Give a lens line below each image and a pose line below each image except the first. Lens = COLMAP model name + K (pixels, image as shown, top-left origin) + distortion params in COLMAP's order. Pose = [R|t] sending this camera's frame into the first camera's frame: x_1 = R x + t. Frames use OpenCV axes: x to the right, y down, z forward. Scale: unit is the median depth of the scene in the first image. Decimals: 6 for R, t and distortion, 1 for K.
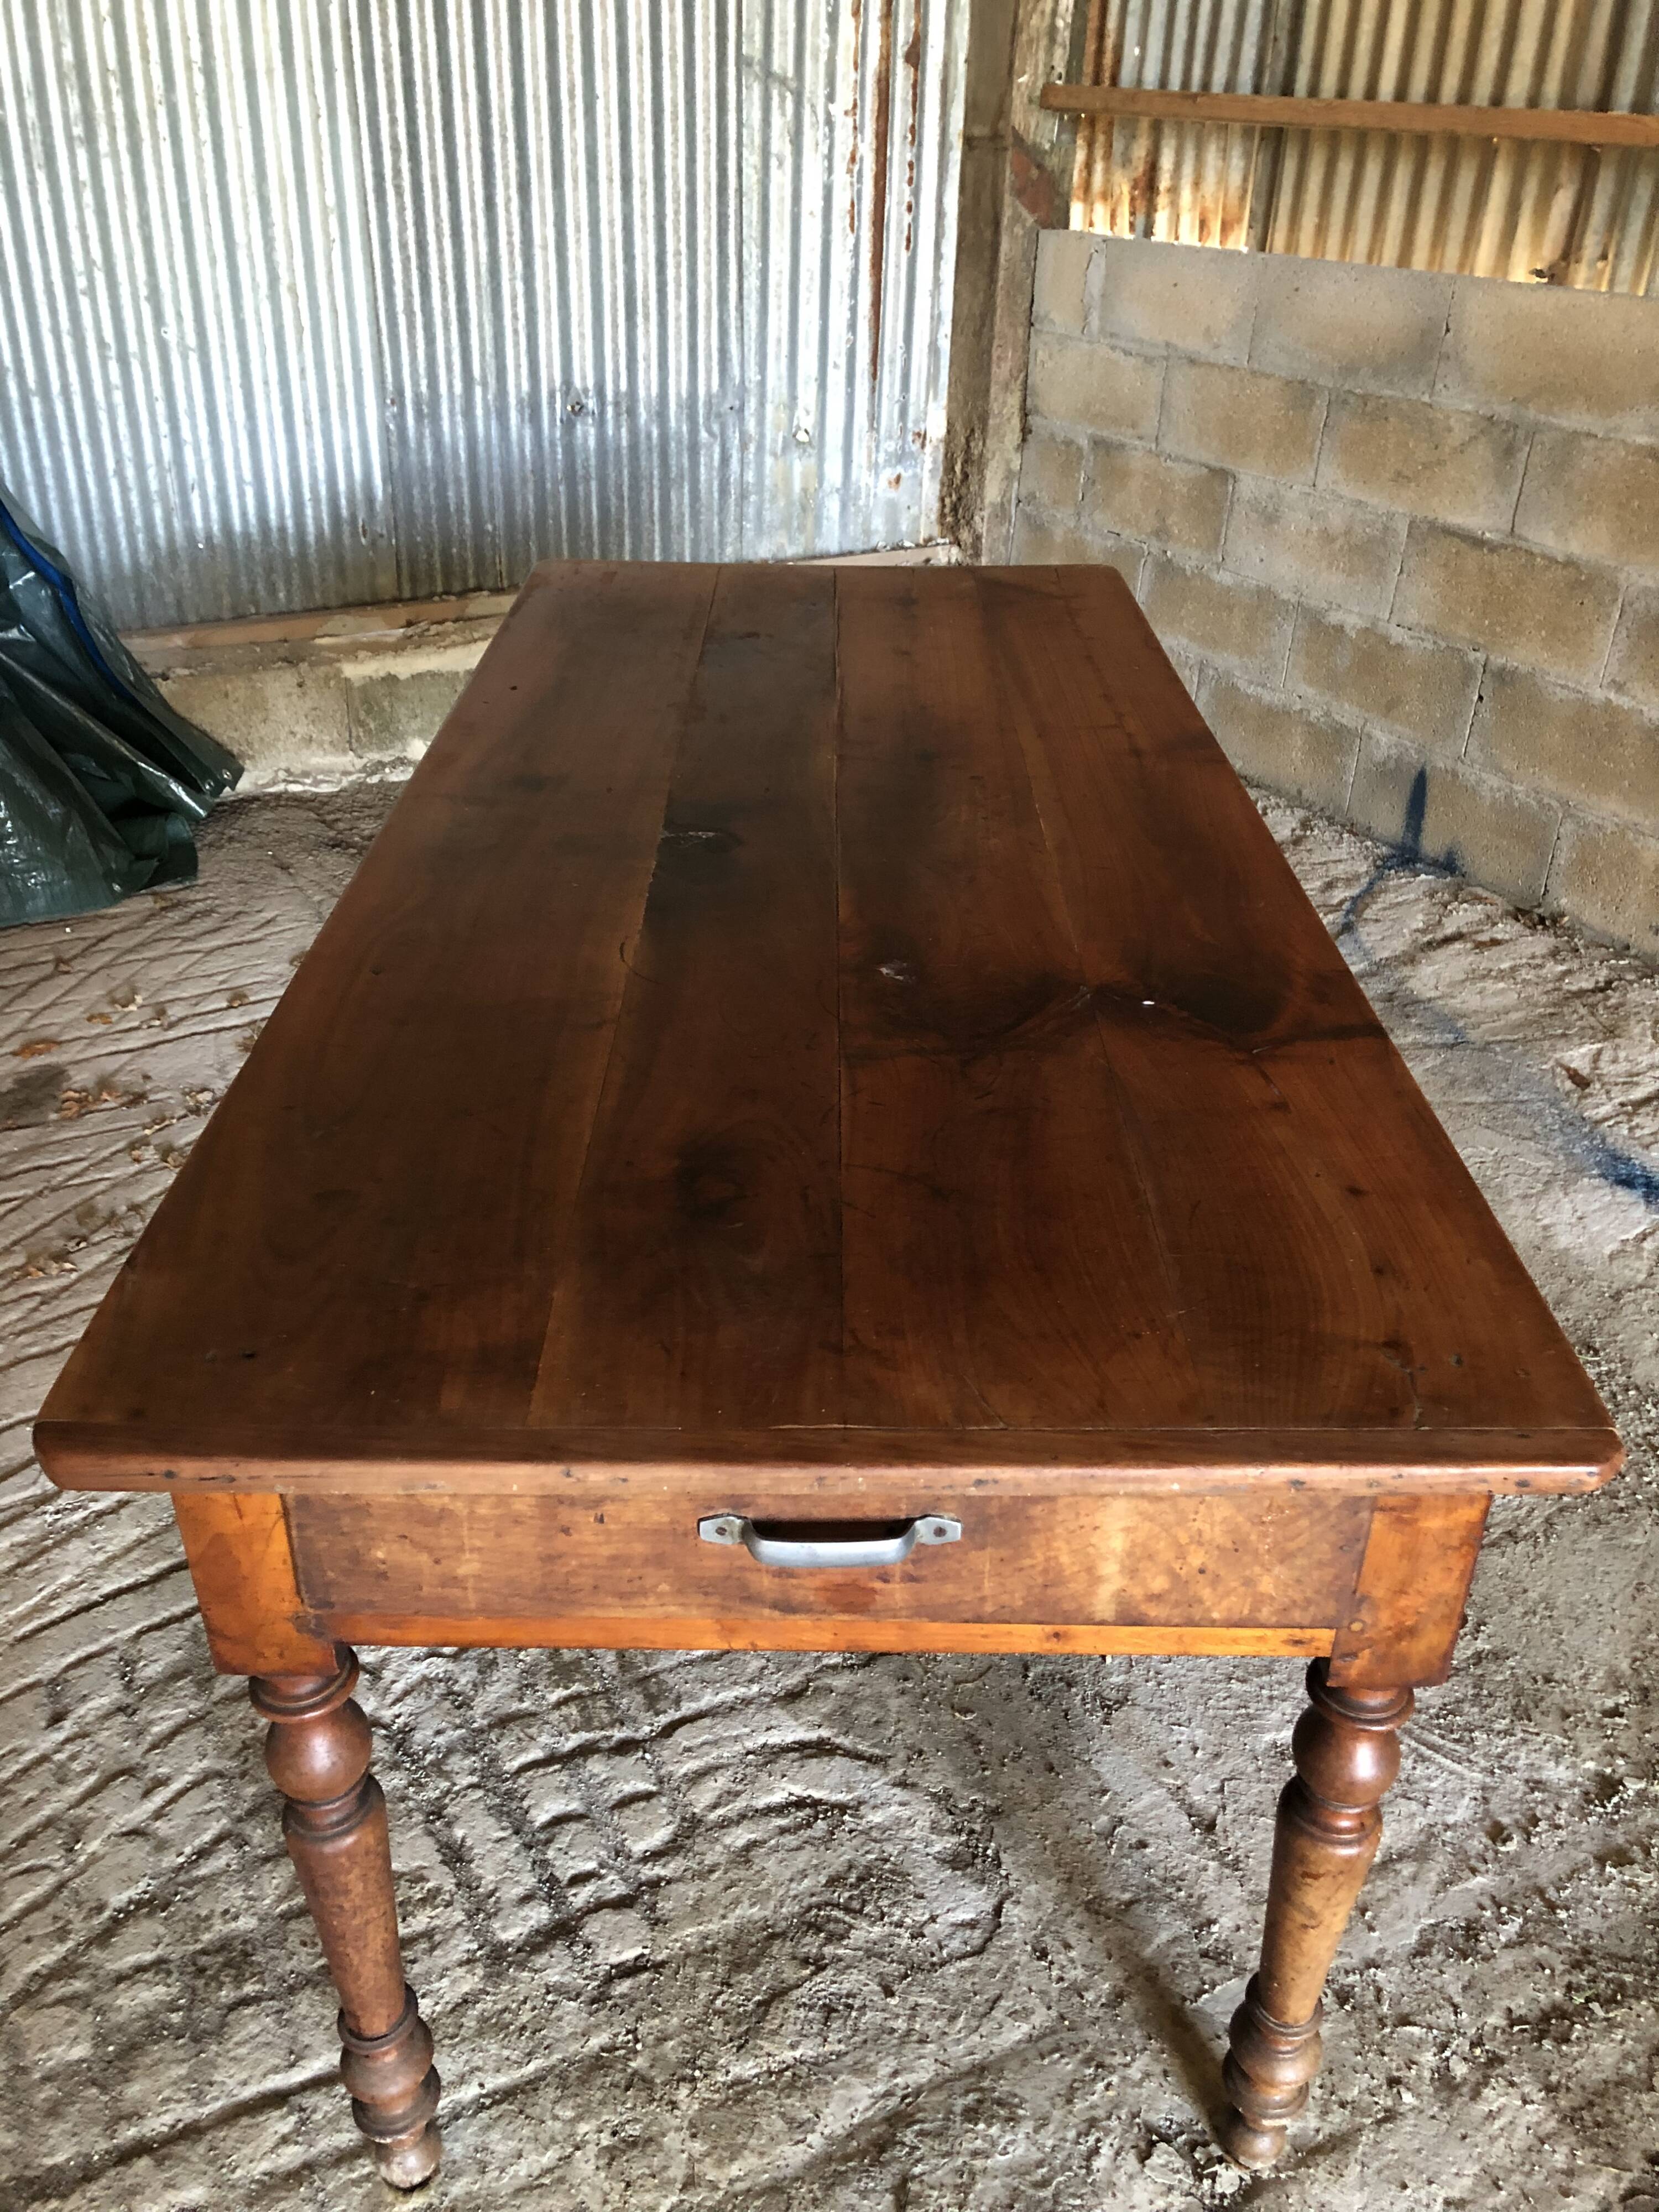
lens RADIAL K [[1808.3, 0, 837.6], [0, 1808.3, 1120.3], [0, 0, 1]] dist [0.007299, 0.018843]
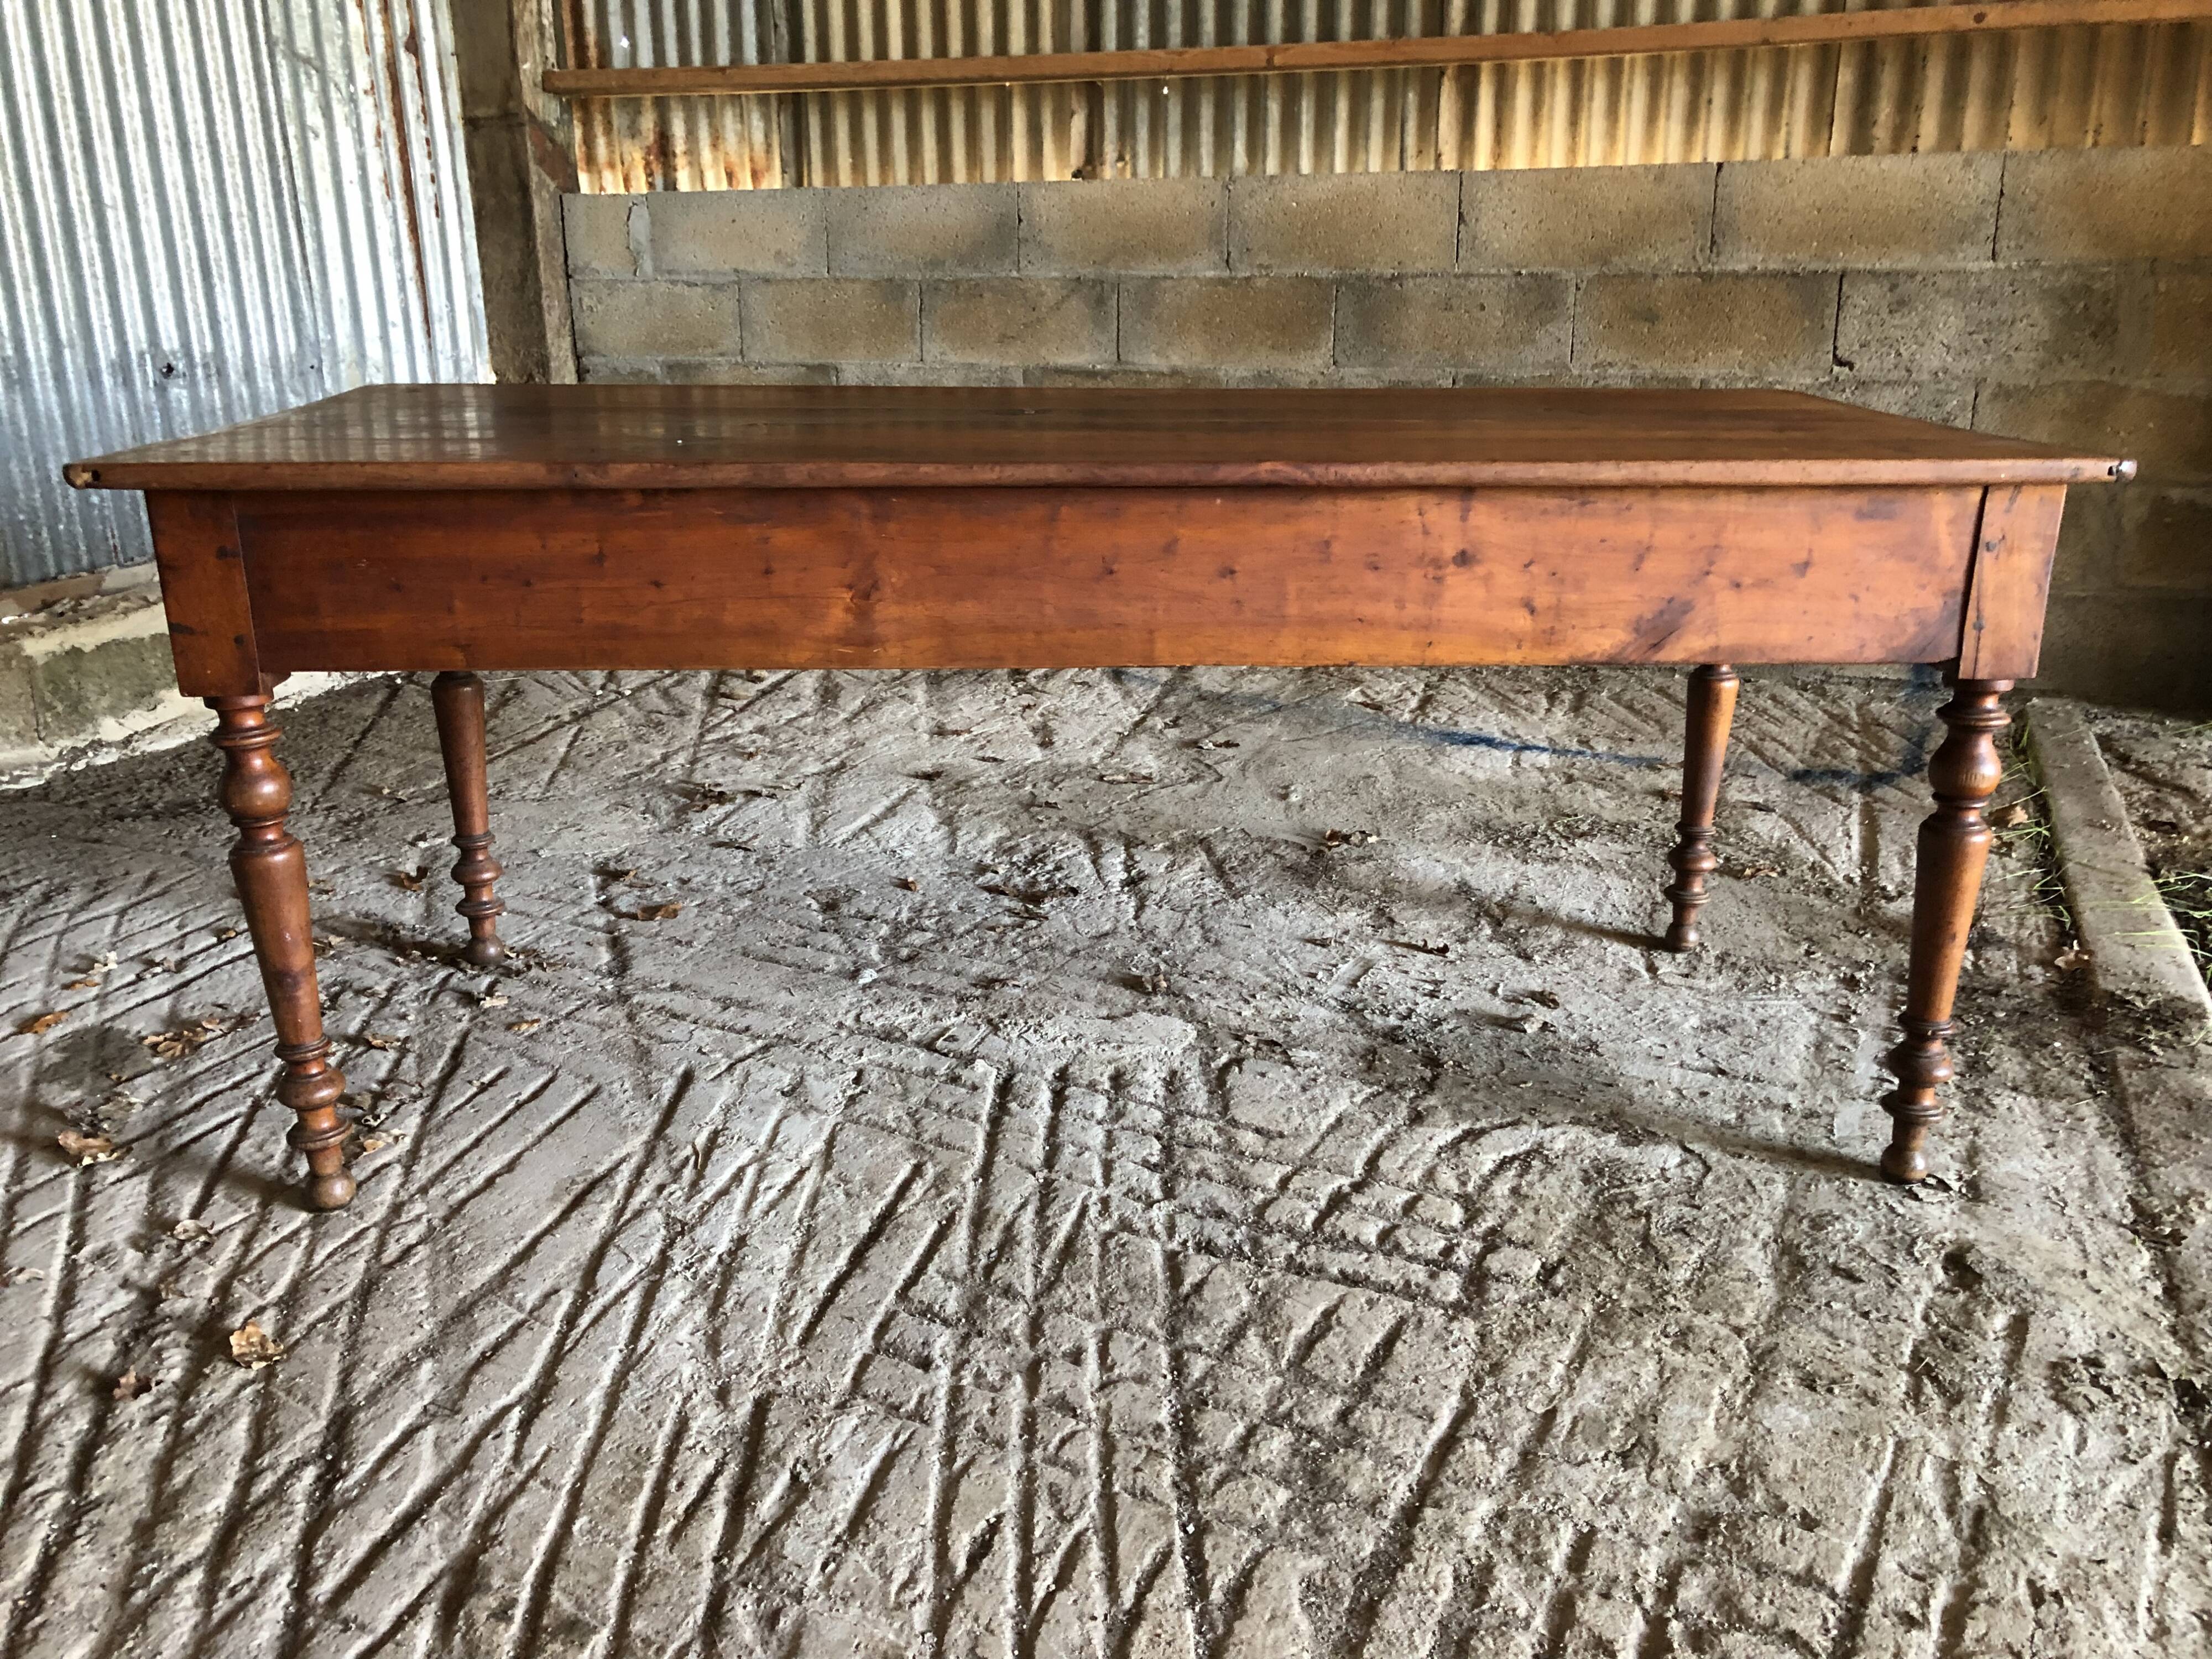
lens RADIAL K [[1808.3, 0, 1104.4], [0, 1808.3, 814.4], [0, 0, 1]] dist [0.007299, 0.018843]
pose [[0.789750, -0.222693, 0.571580, -0.442286], [0.333011, 0.938165, -0.094601, 0.095062], [-0.515169, 0.265053, 0.815075, 0.050695]]
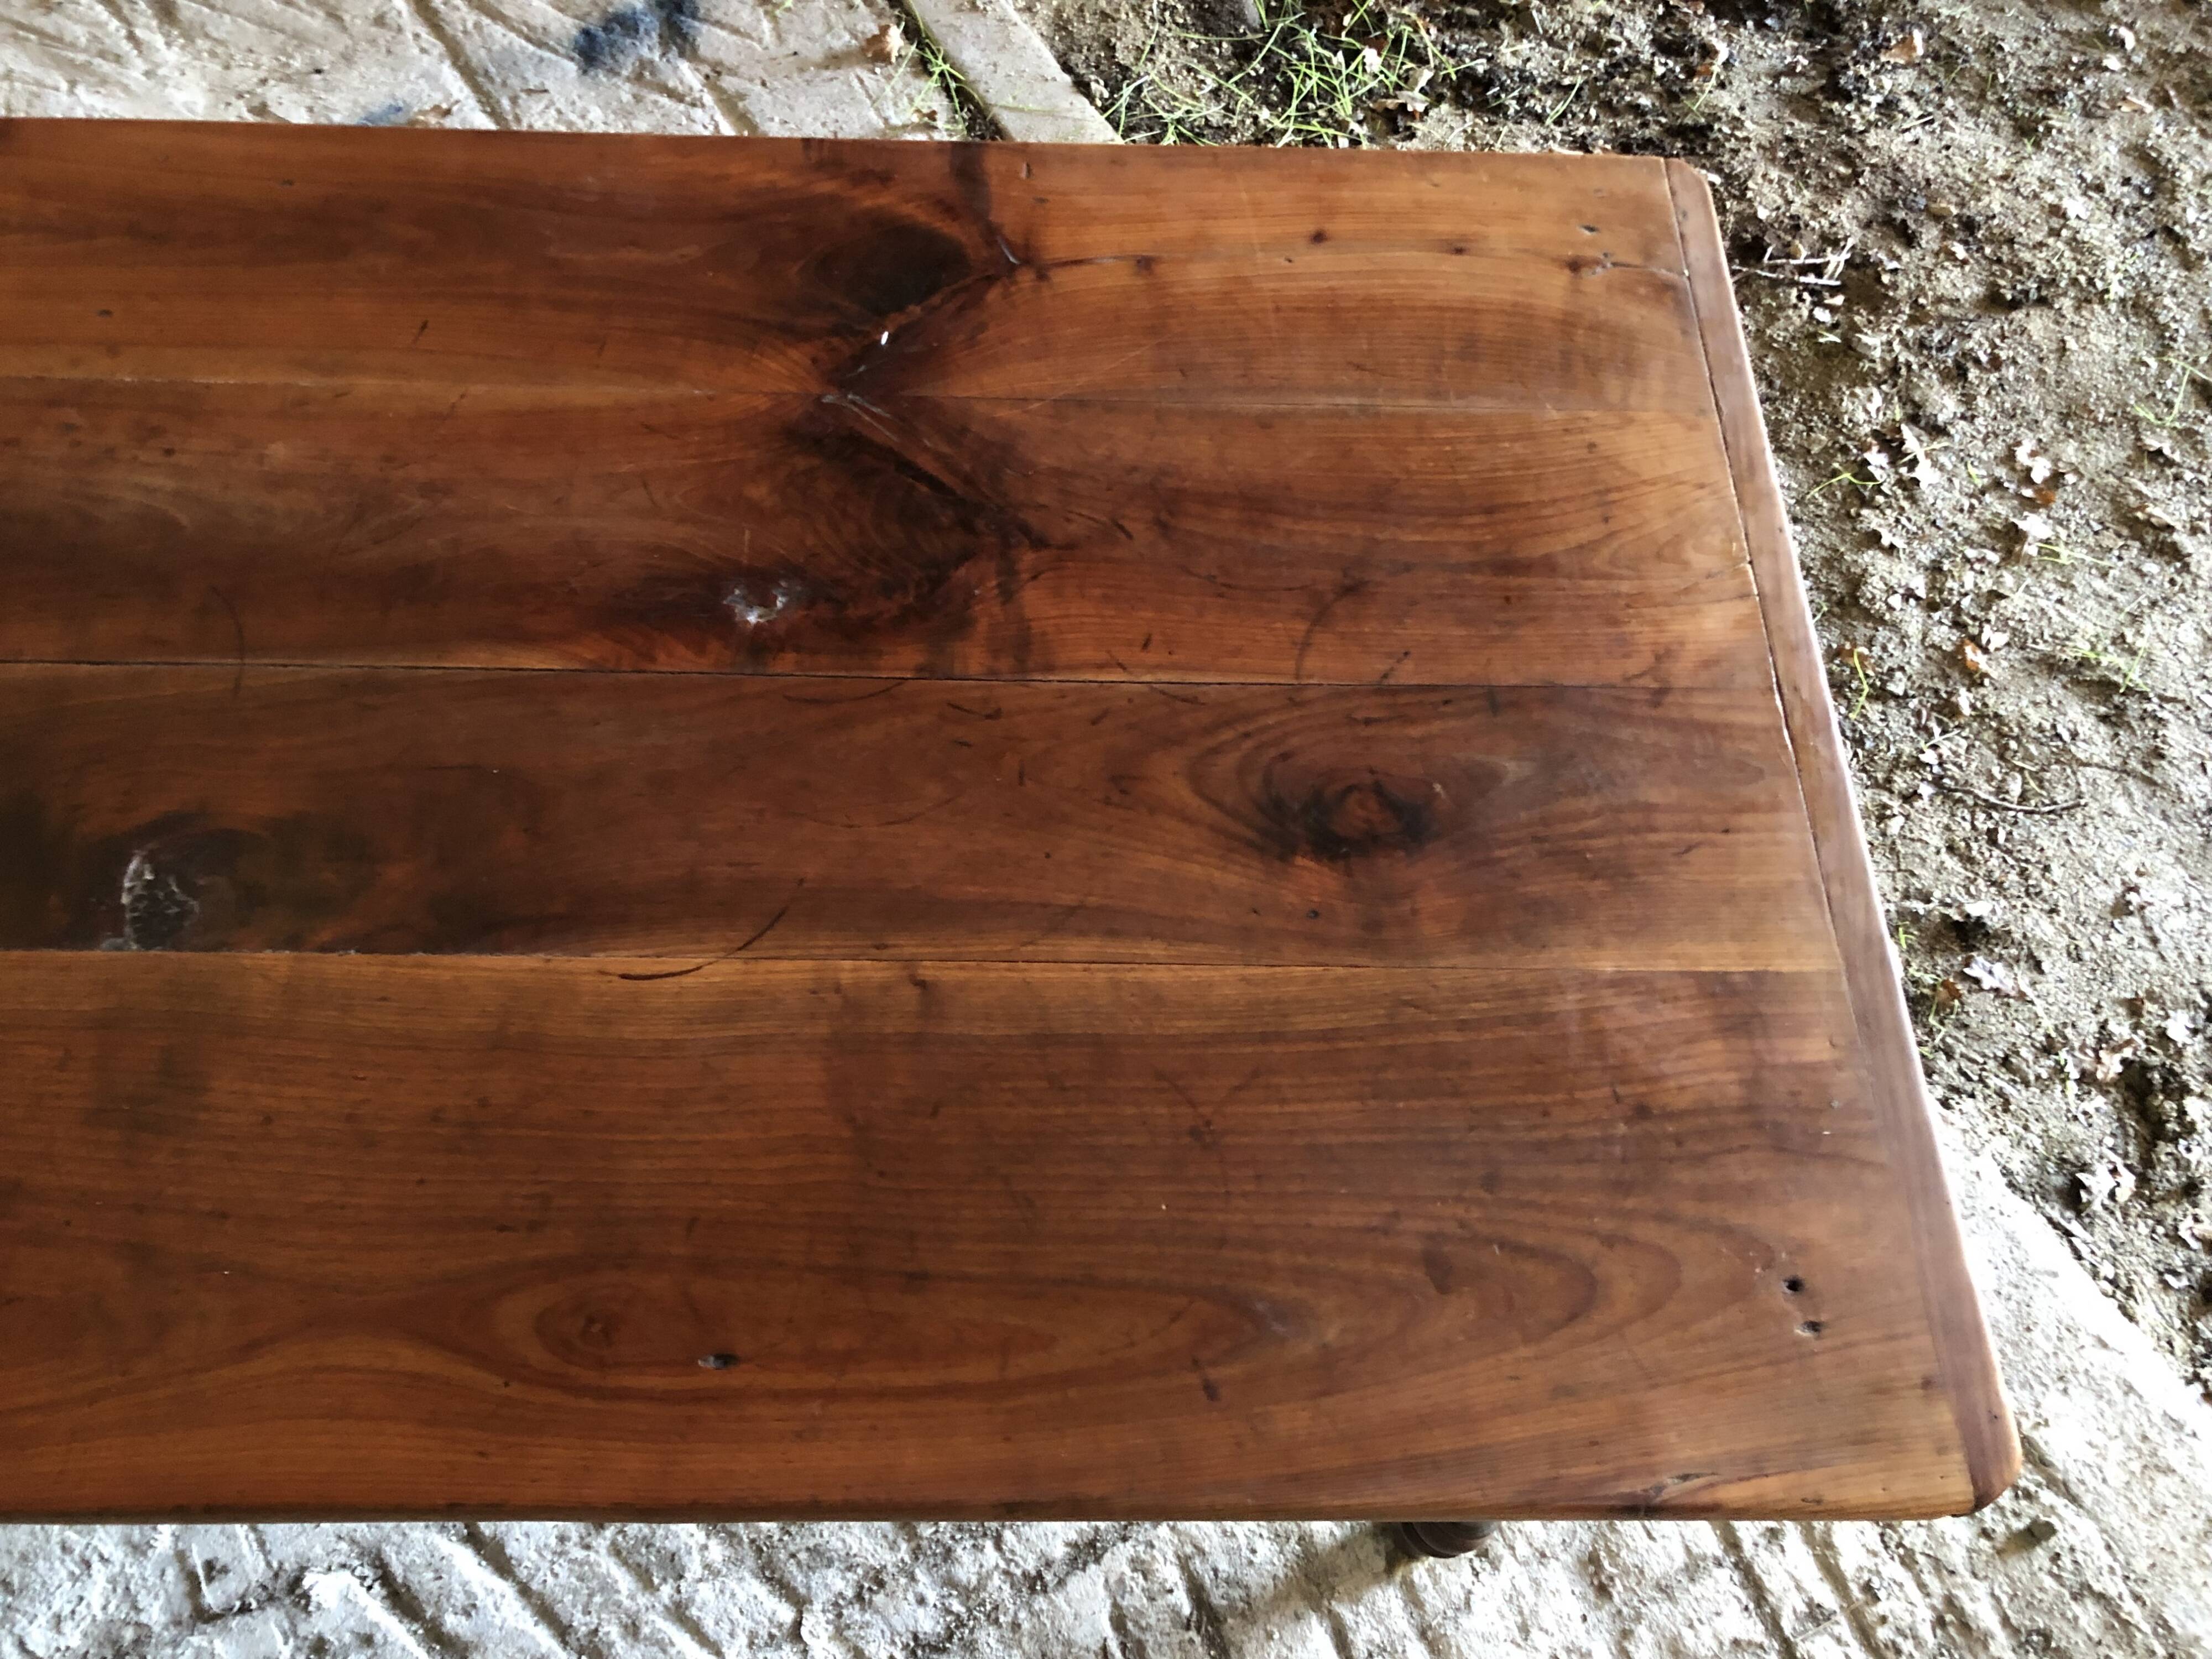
lens RADIAL K [[1808.3, 0, 1095.7], [0, 1808.3, 841.7], [0, 0, 1]] dist [0.007299, 0.018843]
pose [[-0.000632, -0.887435, 0.460933, -0.155576], [0.476034, 0.405090, 0.780573, -0.222500], [-0.879426, 0.219913, 0.422194, 0.262210]]
